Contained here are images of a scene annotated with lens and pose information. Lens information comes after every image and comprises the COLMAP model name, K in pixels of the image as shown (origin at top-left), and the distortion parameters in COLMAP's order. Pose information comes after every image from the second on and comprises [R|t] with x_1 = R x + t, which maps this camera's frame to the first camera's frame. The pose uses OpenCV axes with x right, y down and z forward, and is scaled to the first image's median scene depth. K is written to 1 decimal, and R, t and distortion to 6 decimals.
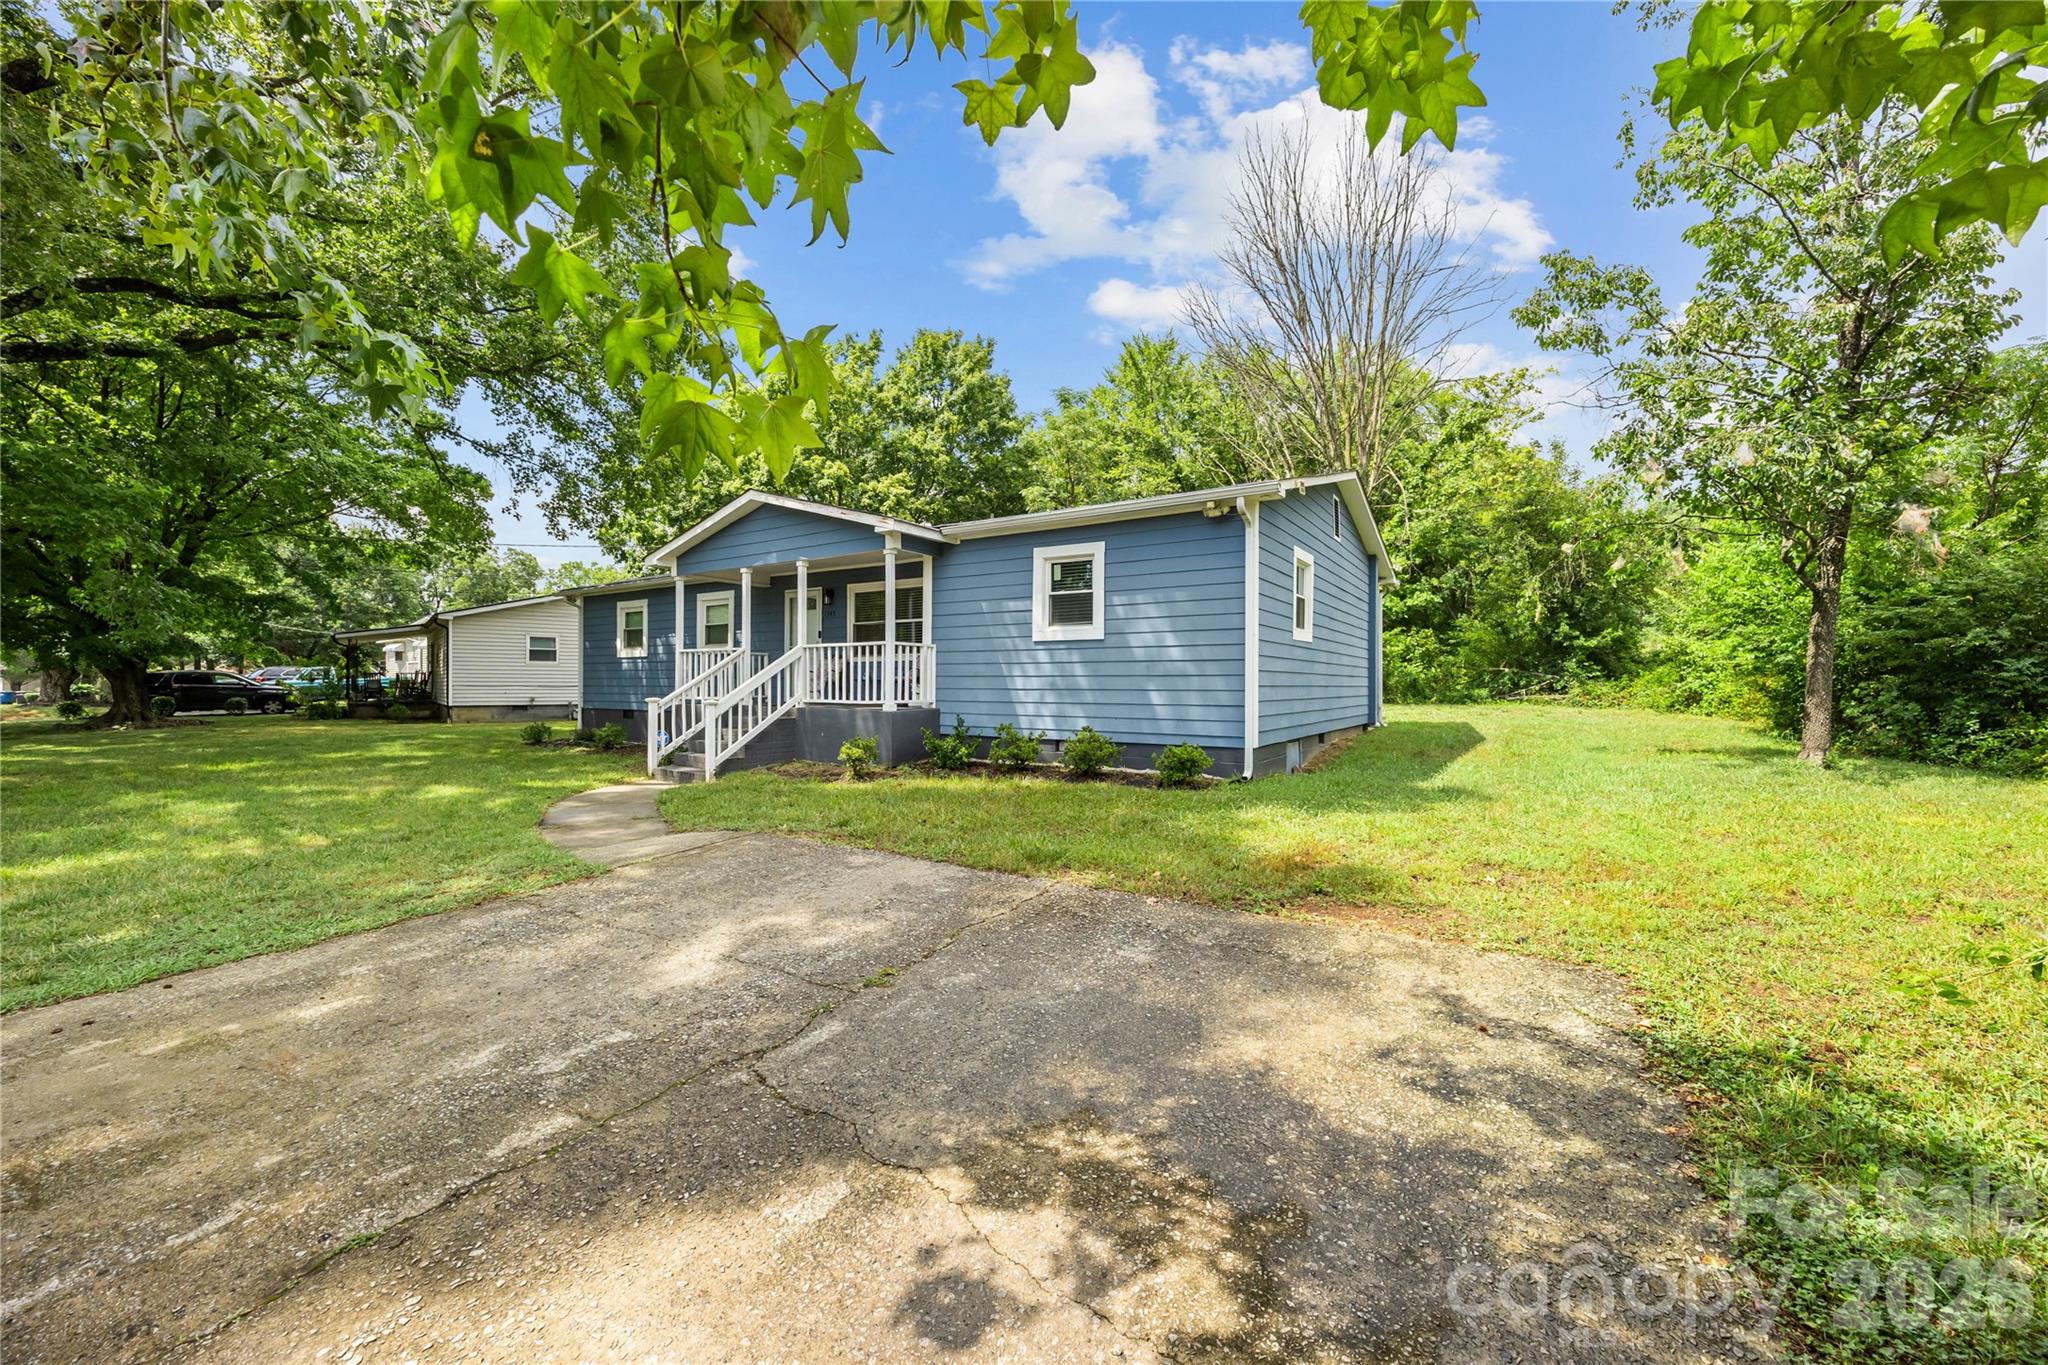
lens RADIAL K [[799.3, 0, 1012.3], [0, 799.3, 679.4], [0, 0, 1]] dist [0.007217, -0.000951]
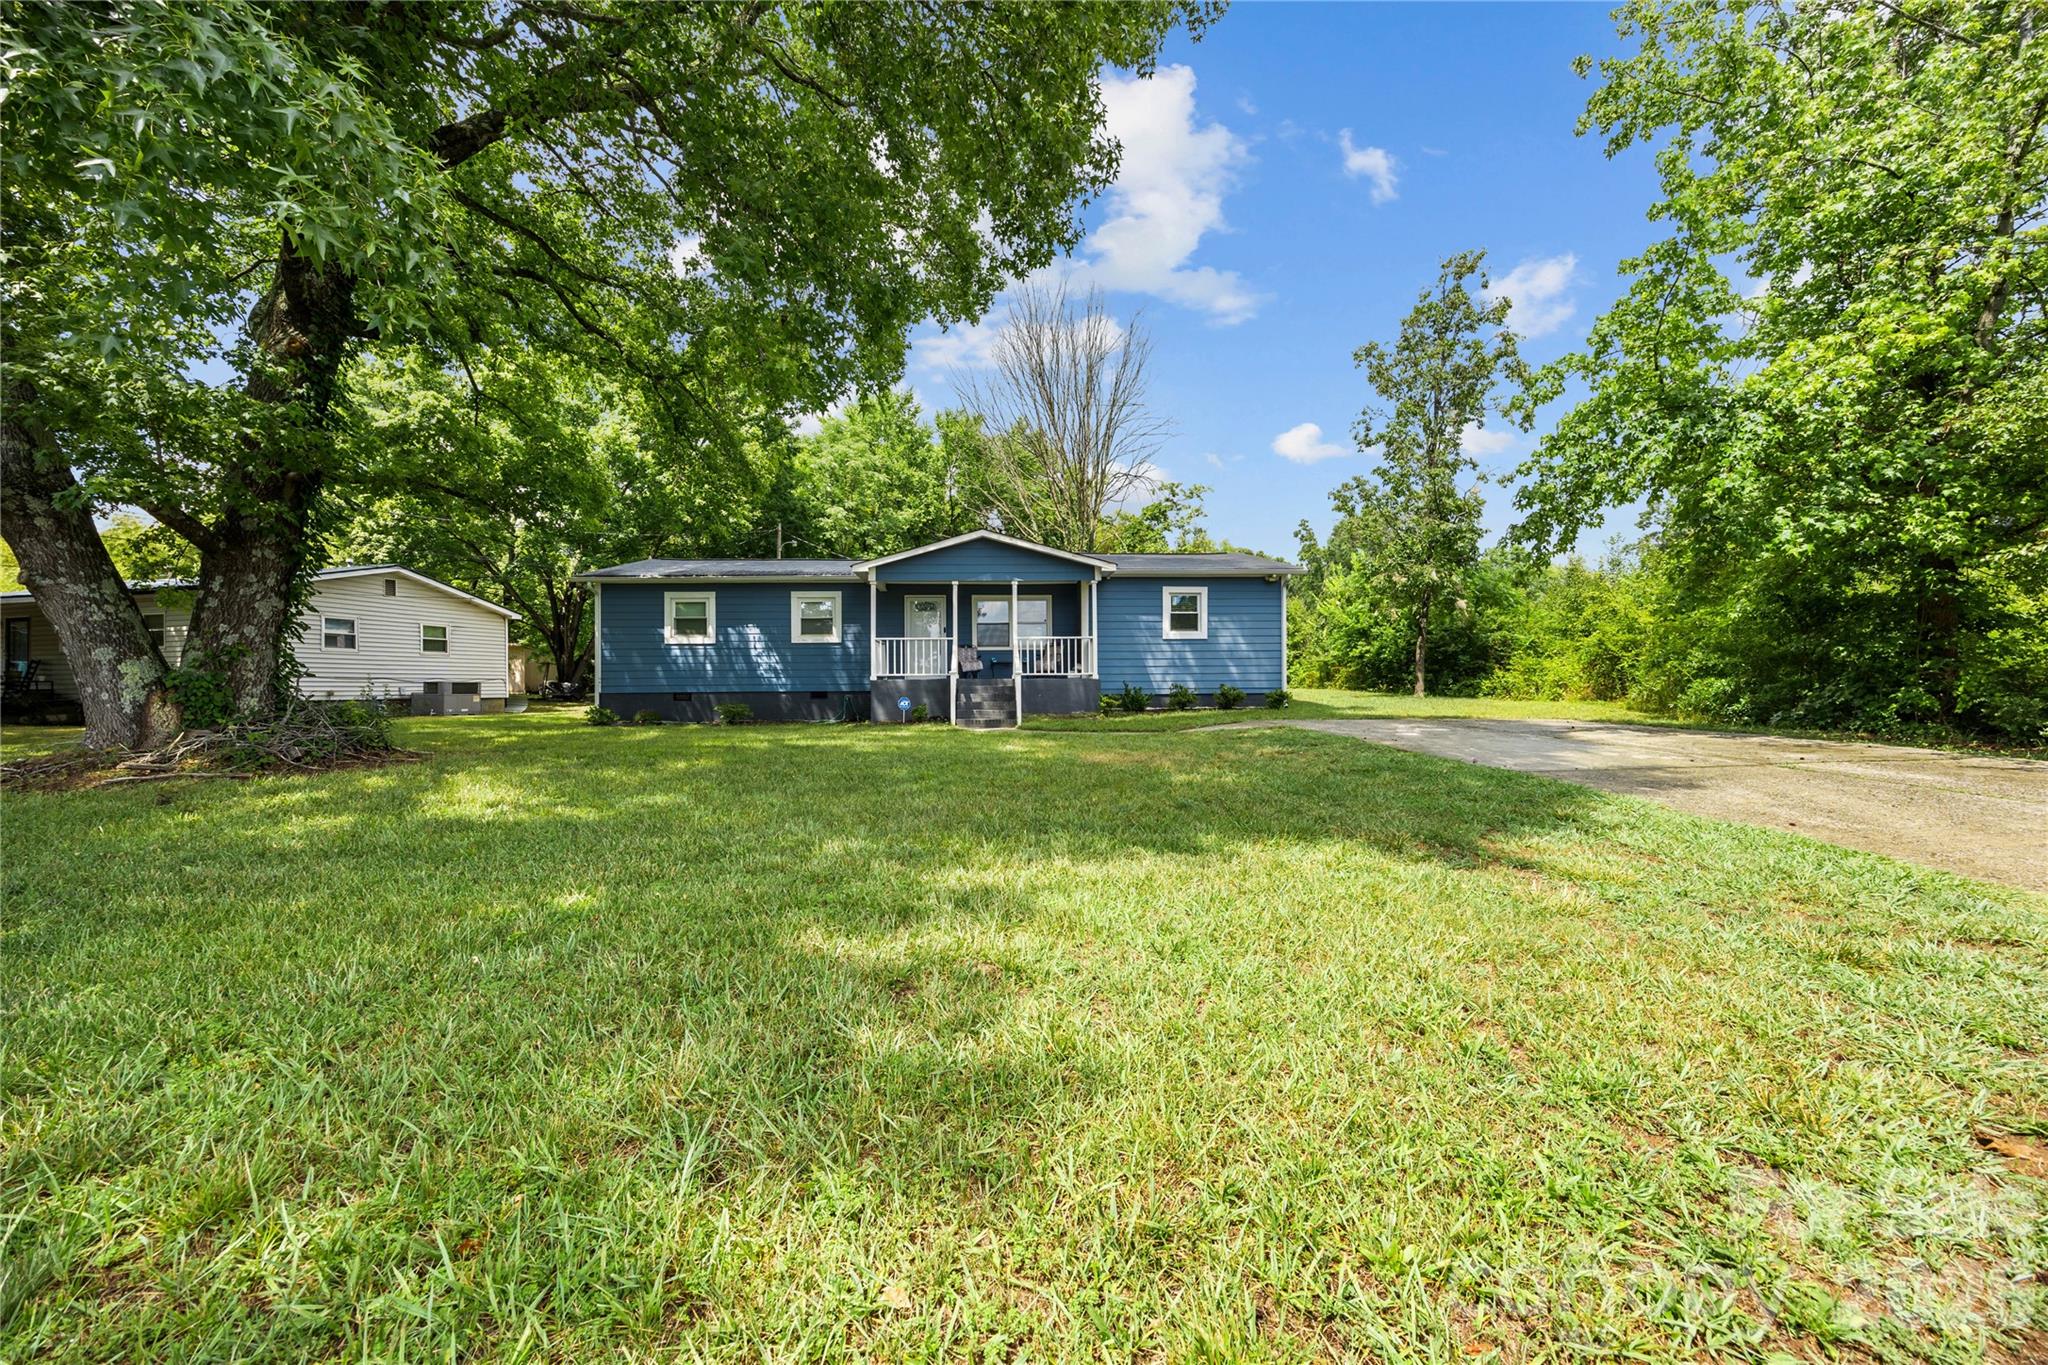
lens RADIAL K [[799.3, 0, 1024.1], [0, 799.3, 693.0], [0, 0, 1]] dist [0.007217, -0.000951]
pose [[0.805010, 0.000670, 0.593261, -1.096061], [0.005282, 0.999952, -0.008297, 0.073677], [-0.593238, 0.009812, 0.804967, -0.215170]]
